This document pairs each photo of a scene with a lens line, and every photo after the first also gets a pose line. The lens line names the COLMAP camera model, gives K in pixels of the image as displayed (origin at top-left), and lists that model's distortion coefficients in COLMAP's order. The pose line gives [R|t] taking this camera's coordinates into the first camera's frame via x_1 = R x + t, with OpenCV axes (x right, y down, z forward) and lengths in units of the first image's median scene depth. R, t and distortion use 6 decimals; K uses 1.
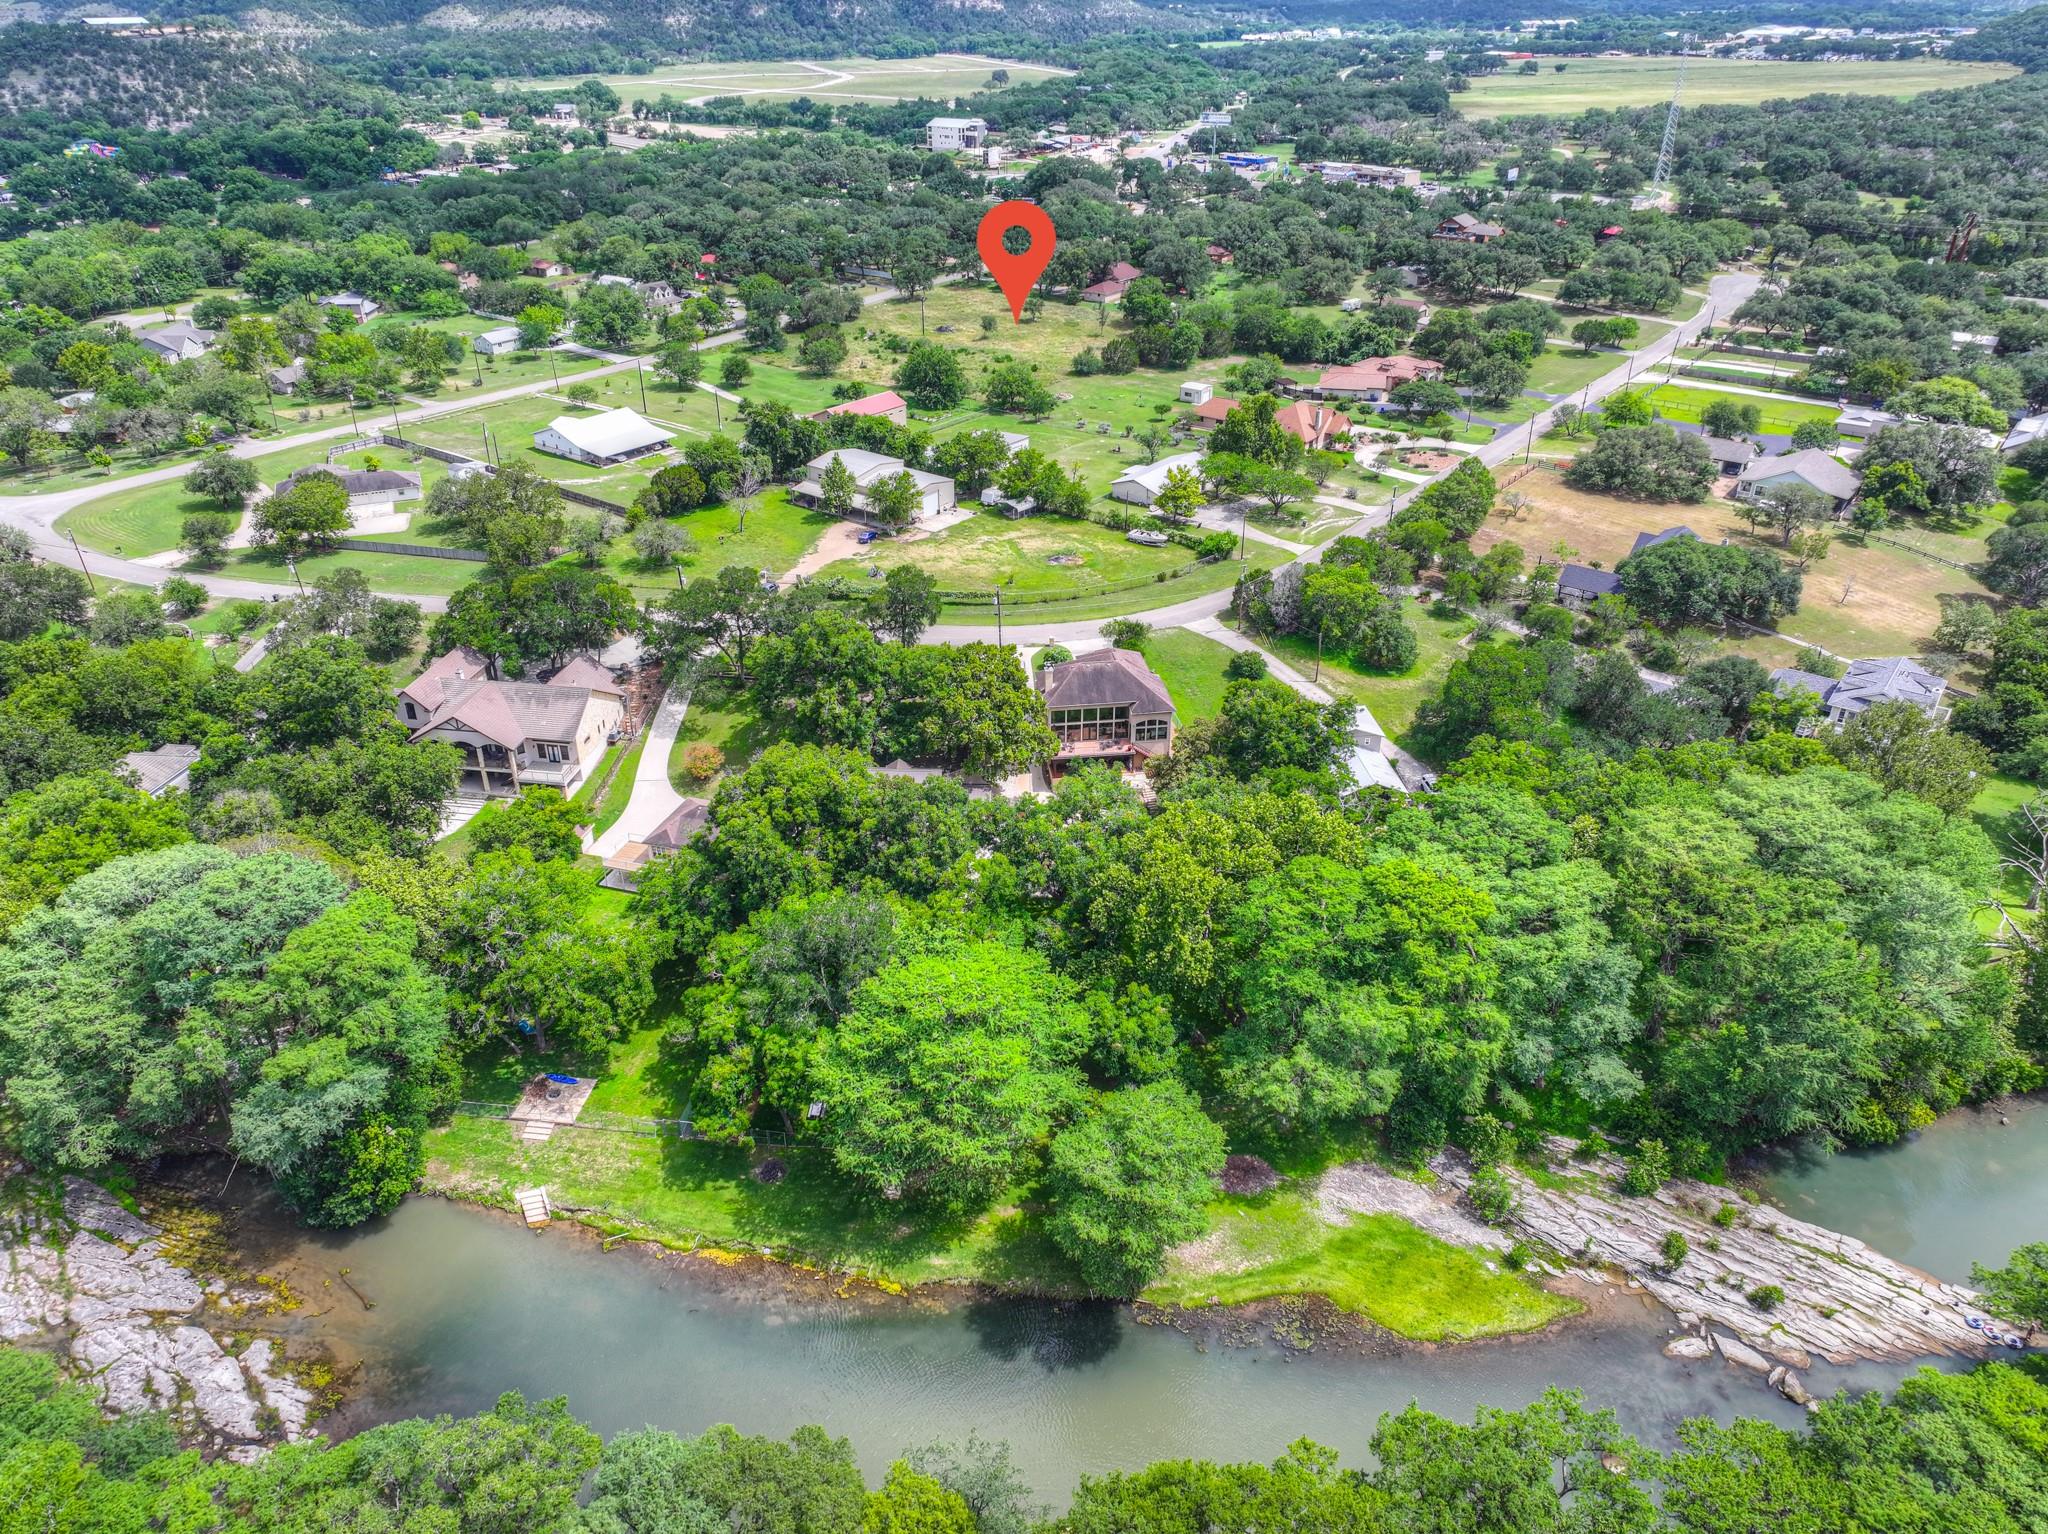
lens RADIAL K [[1442.2, 0, 1024.0], [0, 1442.2, 767.0], [0, 0, 1]] dist [-0.012337, 0.030322]
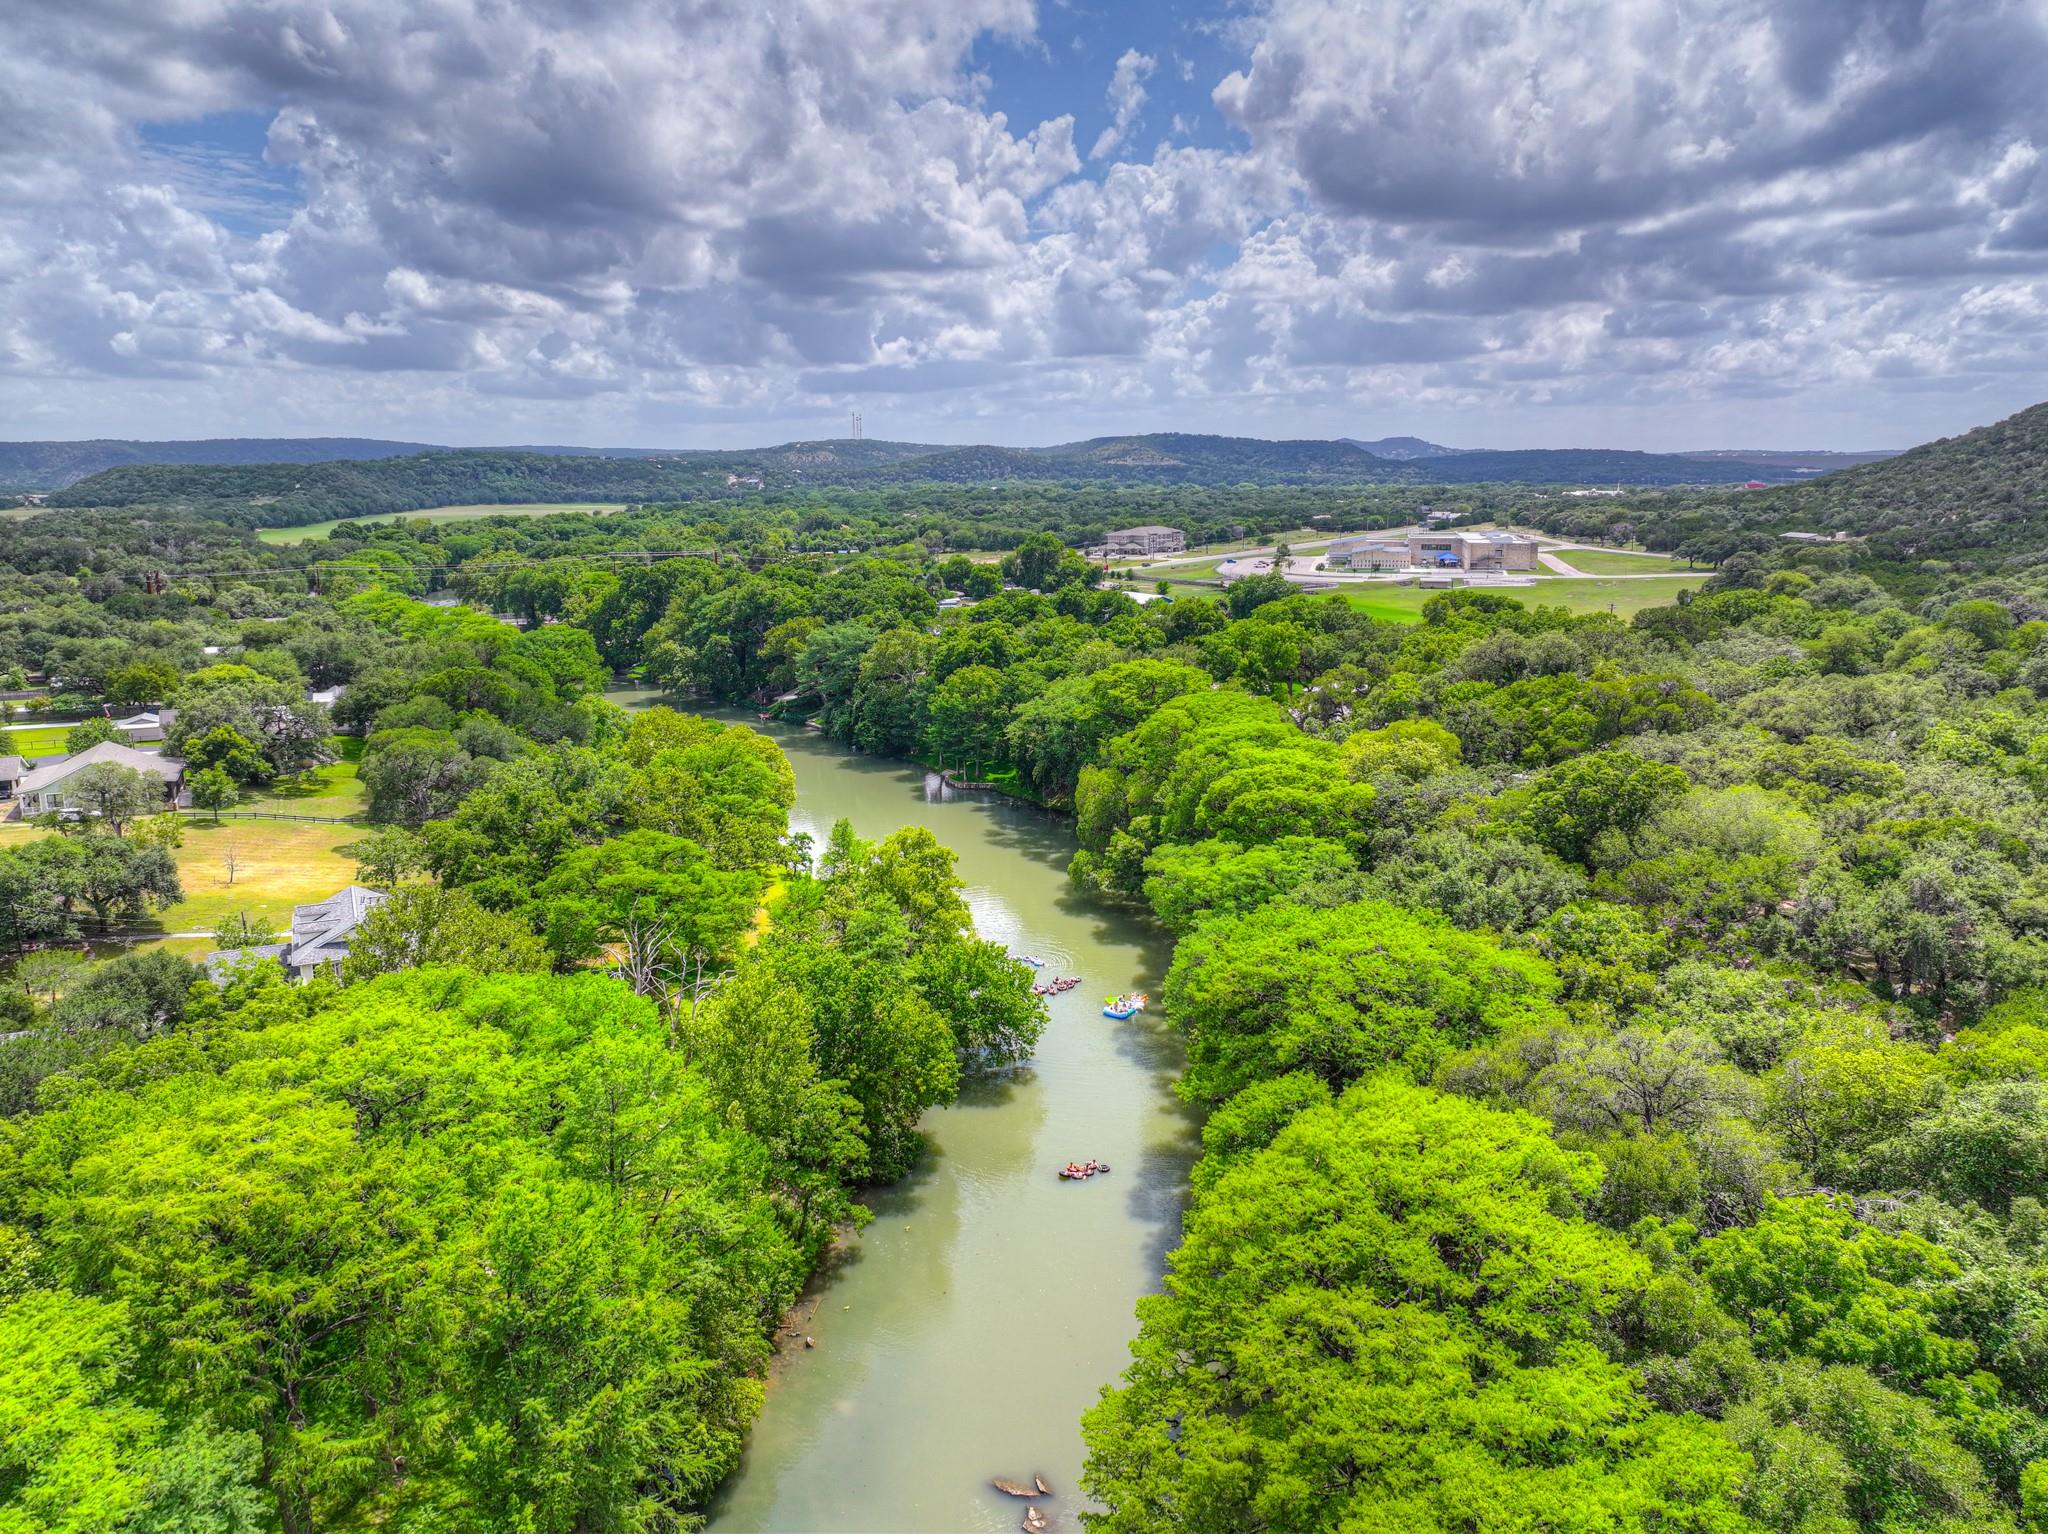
lens RADIAL K [[1442.2, 0, 1024.0], [0, 1442.2, 767.0], [0, 0, 1]] dist [-0.012337, 0.030322]
pose [[0.444259, -0.179633, 0.877705, 0.089927], [0.432500, 0.900973, -0.034520, 0.034944], [-0.784588, 0.394943, 0.477957, 0.262627]]
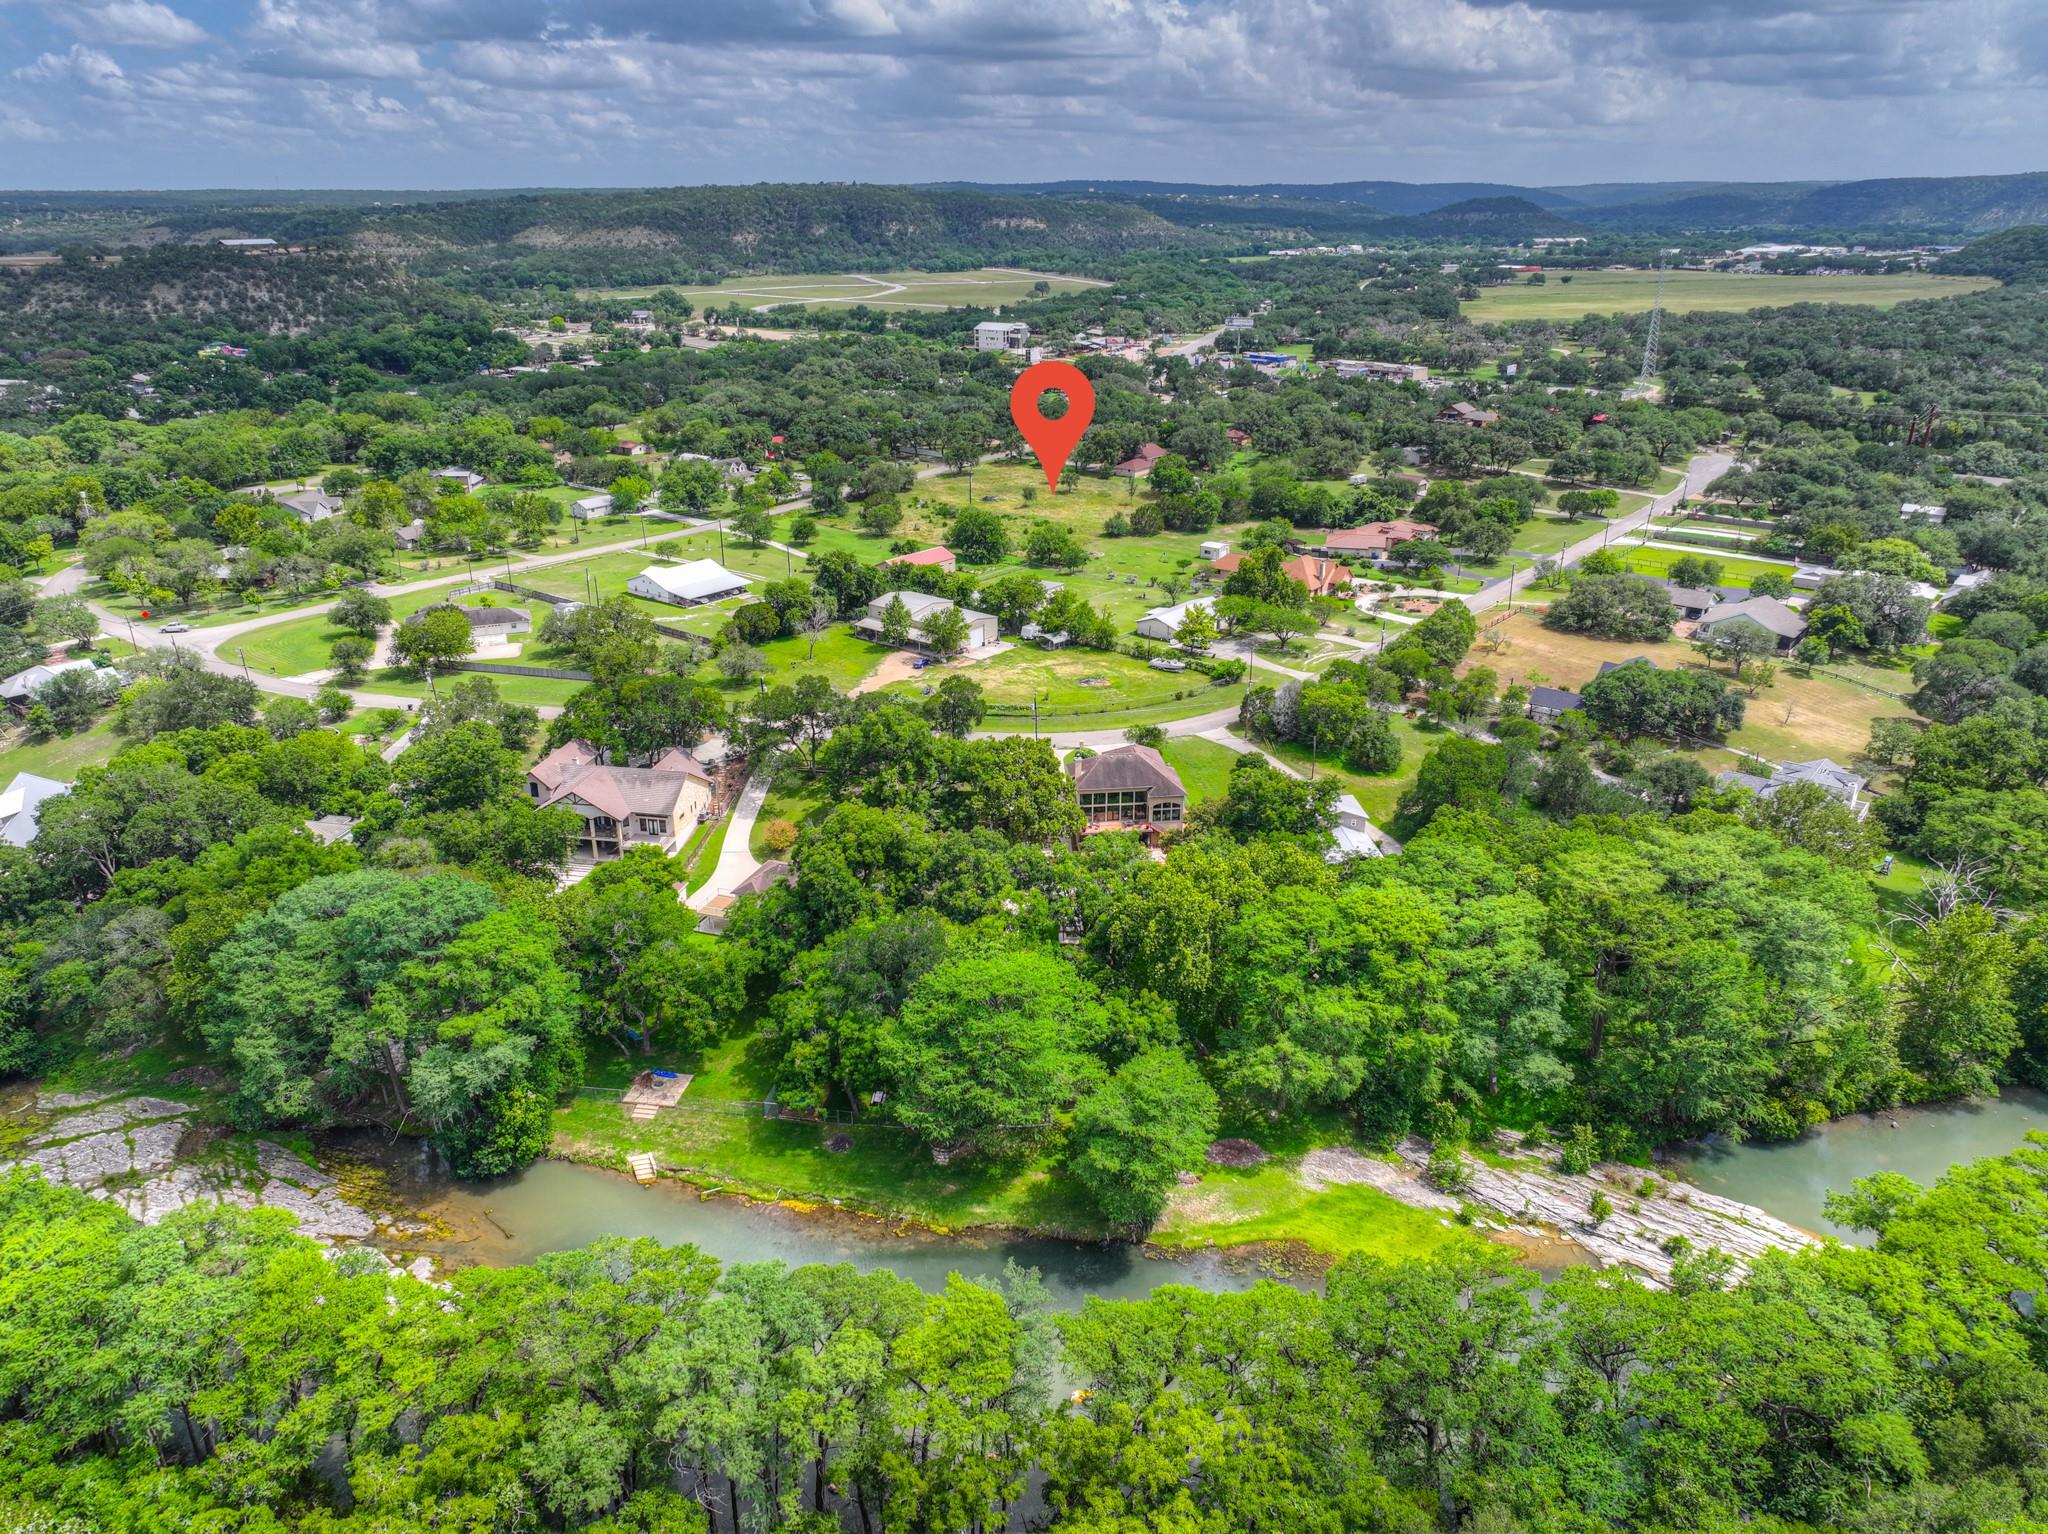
lens RADIAL K [[1442.2, 0, 1024.0], [0, 1442.2, 767.0], [0, 0, 1]] dist [-0.012337, 0.030322]
pose [[0.999639, 0.008368, -0.025545, 0.002345], [-0.011529, 0.991935, -0.126223, 0.063075], [0.024283, 0.126472, 0.991673, -0.114735]]
